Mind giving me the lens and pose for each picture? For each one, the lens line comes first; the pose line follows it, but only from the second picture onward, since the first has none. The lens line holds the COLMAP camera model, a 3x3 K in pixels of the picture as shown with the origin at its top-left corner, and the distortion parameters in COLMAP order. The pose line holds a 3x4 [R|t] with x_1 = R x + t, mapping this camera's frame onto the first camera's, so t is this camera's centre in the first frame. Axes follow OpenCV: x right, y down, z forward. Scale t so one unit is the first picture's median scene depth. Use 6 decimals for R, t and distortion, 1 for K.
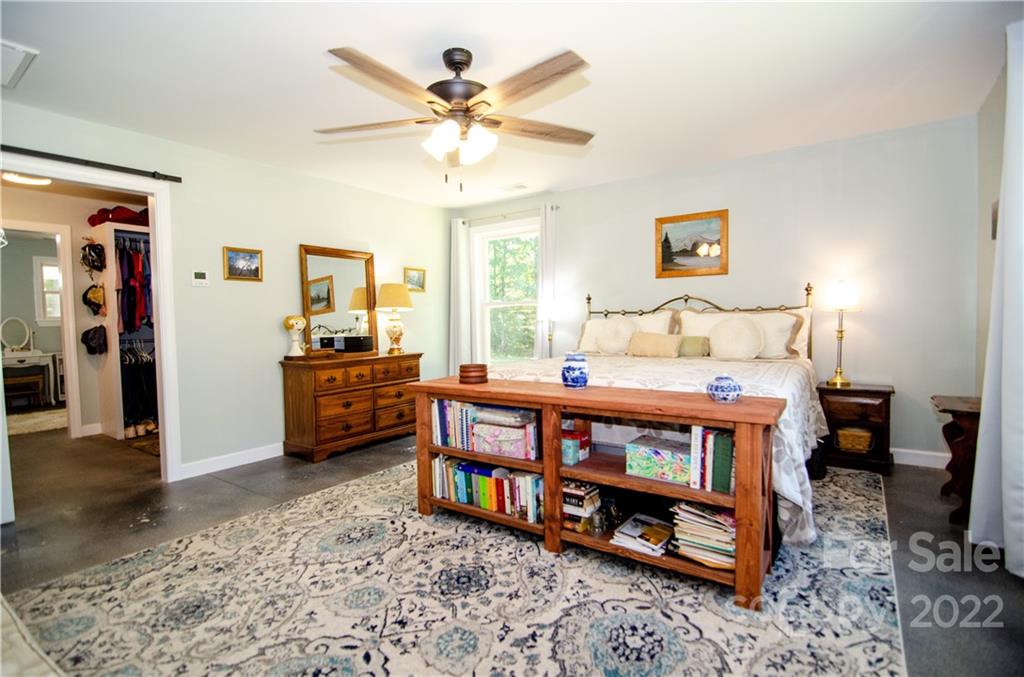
lens RADIAL K [[492.1, 0, 515.3], [0, 492.1, 343.1], [0, 0, 1]] dist [-0.014241, -0.006307]
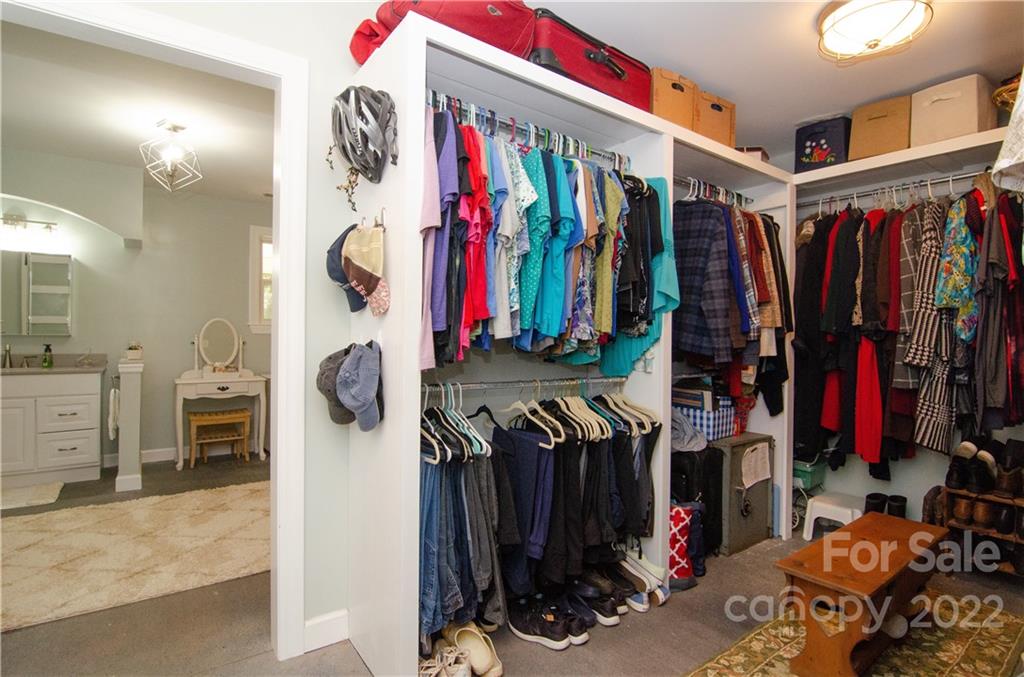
lens RADIAL K [[504.3, 0, 512.3], [0, 504.3, 338.7], [0, 0, 1]] dist [-0.024270, -0.000194]
pose [[0.945905, 0.030624, -0.322995, -0.649417], [-0.043189, 0.998561, -0.031805, -0.031507], [0.321556, 0.044034, 0.945866, 0.704538]]
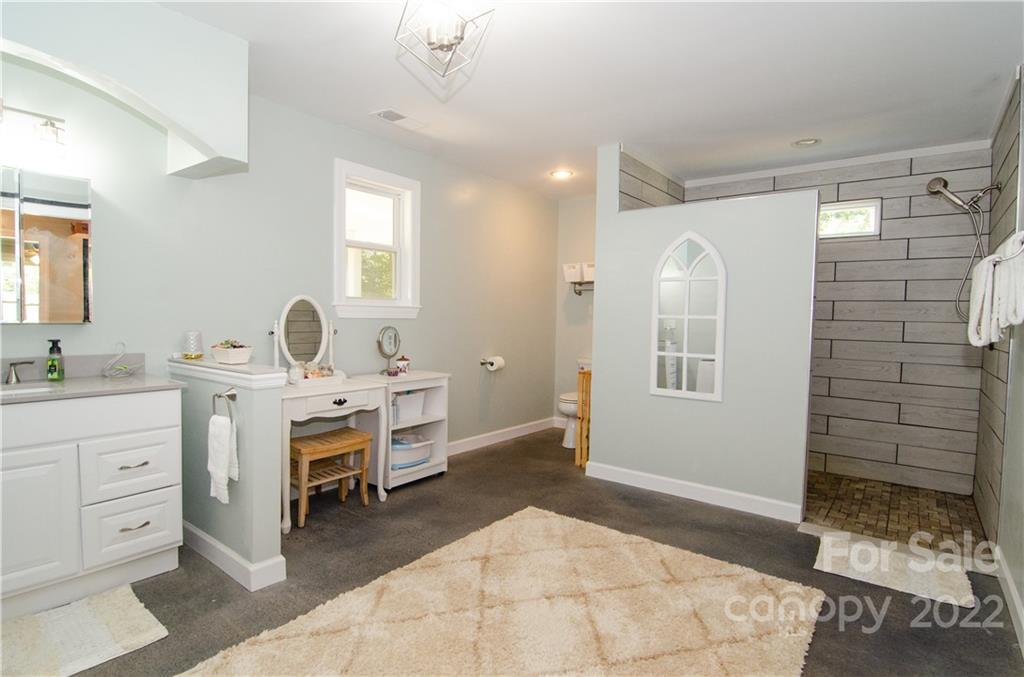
lens RADIAL K [[525.7, 0, 508.7], [0, 525.7, 336.1], [0, 0, 1]] dist [-0.002397, -0.000134]
pose [[0.997117, 0.037578, -0.065928, -1.187883], [-0.037885, 0.999276, -0.003420, -0.032198], [0.065752, 0.005908, 0.997819, 0.776502]]
